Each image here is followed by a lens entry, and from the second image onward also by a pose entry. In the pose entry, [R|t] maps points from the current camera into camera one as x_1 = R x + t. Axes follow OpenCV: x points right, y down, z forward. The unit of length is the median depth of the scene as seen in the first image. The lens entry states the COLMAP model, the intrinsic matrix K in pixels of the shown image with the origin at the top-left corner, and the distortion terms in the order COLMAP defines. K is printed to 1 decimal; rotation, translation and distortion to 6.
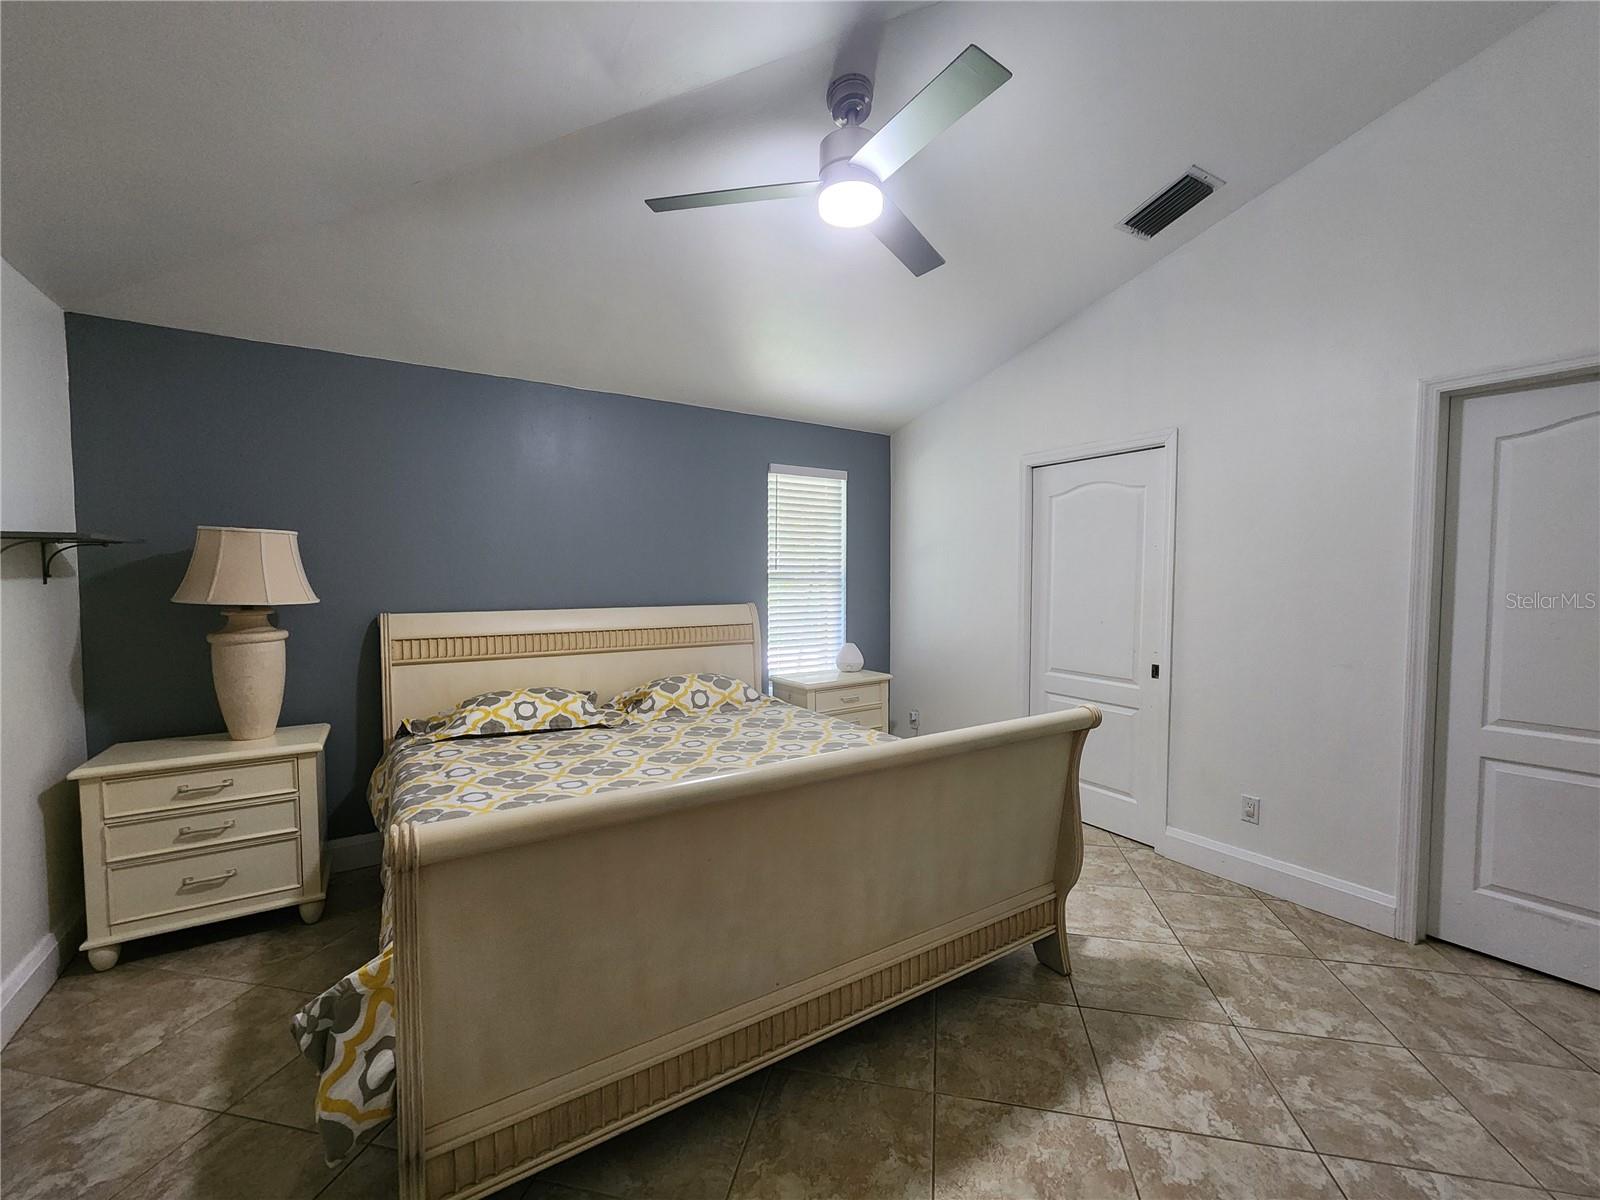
lens RADIAL K [[664.4, 0, 800.0], [0, 664.4, 600.0], [0, 0, 1]] dist [-0.000135, 0.000131]
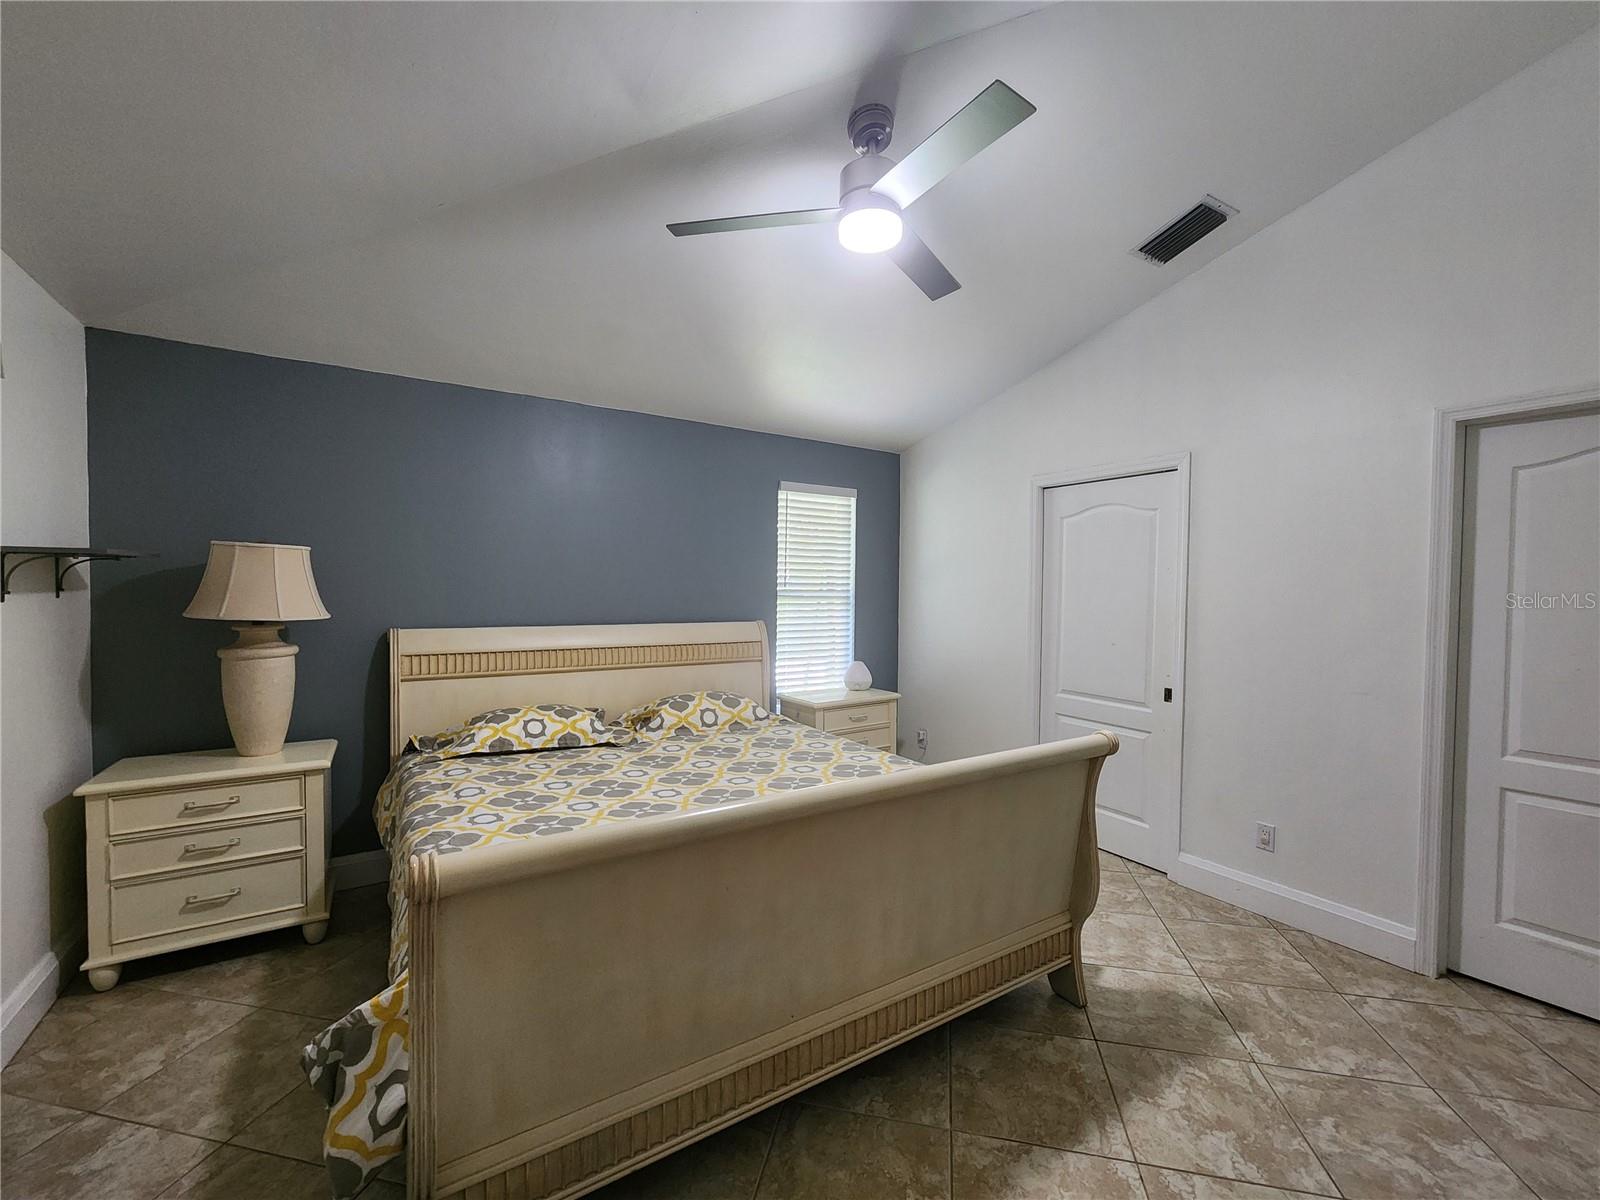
lens RADIAL K [[665.1, 0, 801.5], [0, 665.1, 598.4], [0, 0, 1]] dist [0.000358, 0.000053]
pose [[0.999944, 0.010474, -0.001168, -0.019266], [-0.010496, 0.999715, -0.021442, -0.014053], [0.000943, 0.021453, 0.999769, 0.002395]]
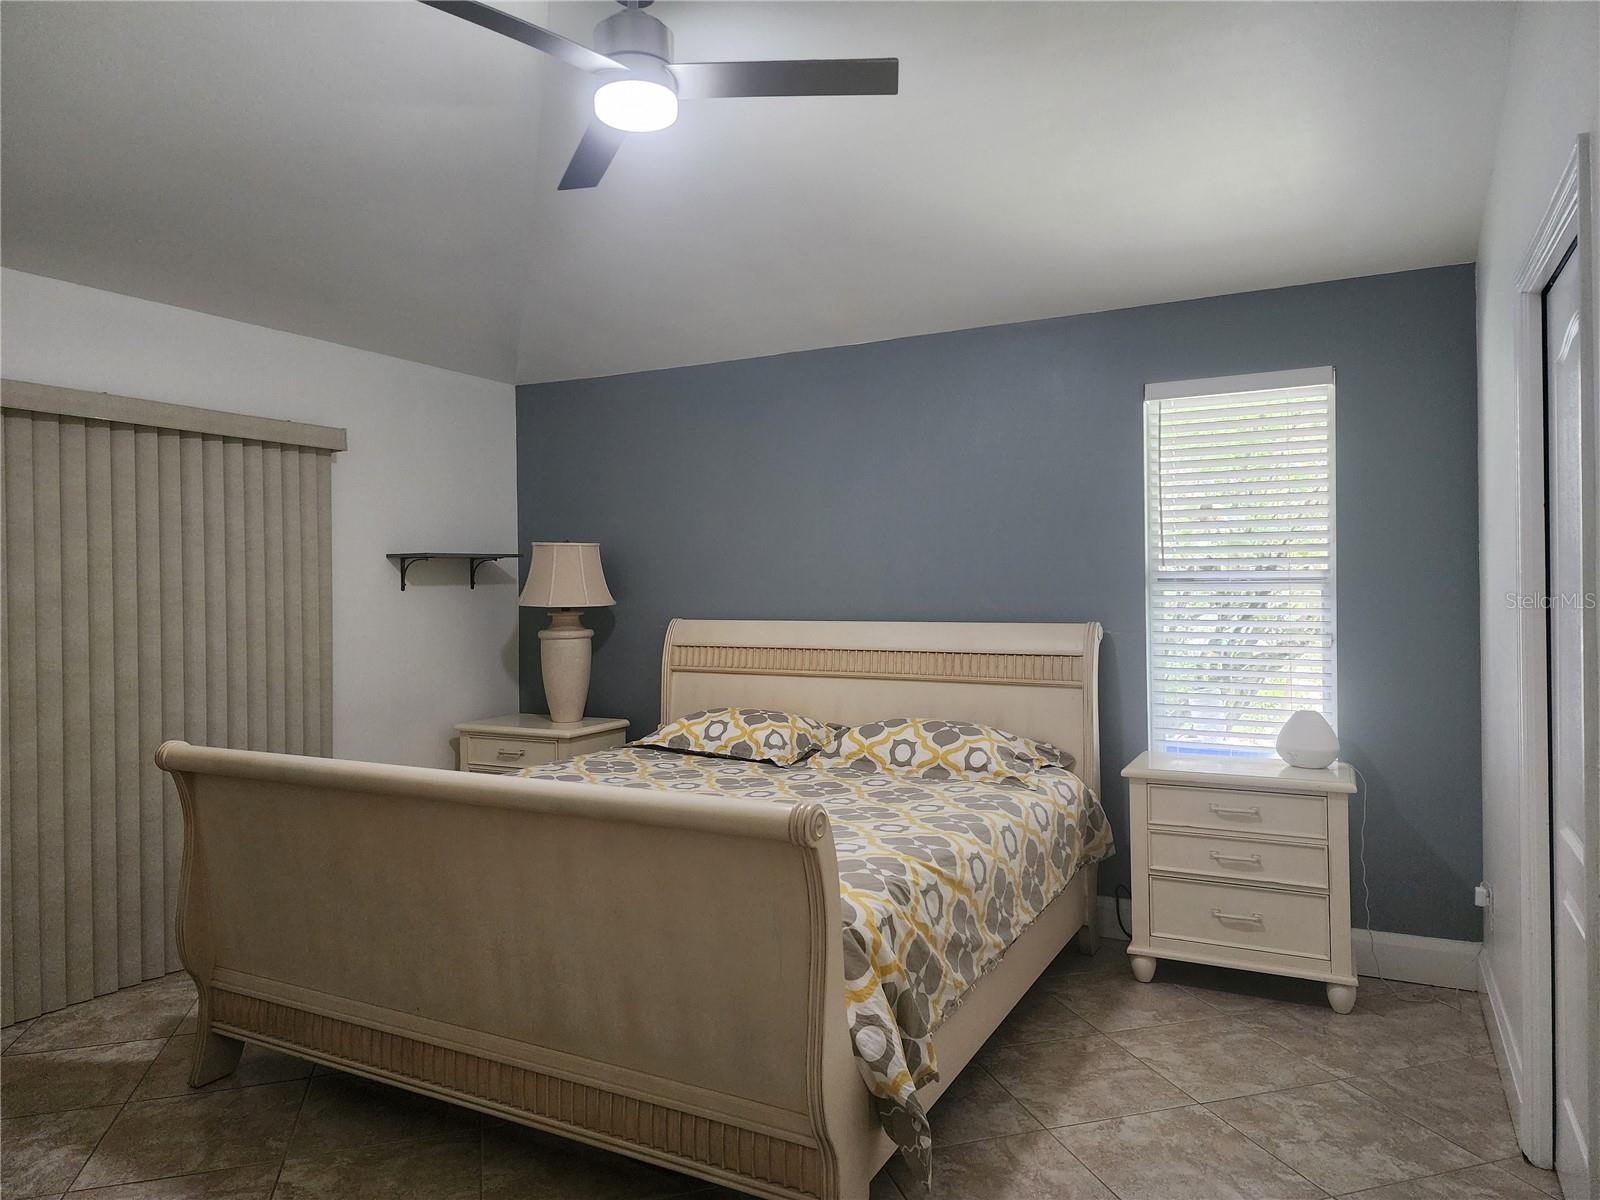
lens RADIAL K [[1054.2, 0, 802.4], [0, 1054.2, 589.3], [0, 0, 1]] dist [0.035457, -0.000140]
pose [[0.484634, 0.000645, -0.874717, 1.172855], [-0.026465, 0.999553, -0.013925, -0.008435], [0.874317, 0.029898, 0.484434, 0.547627]]
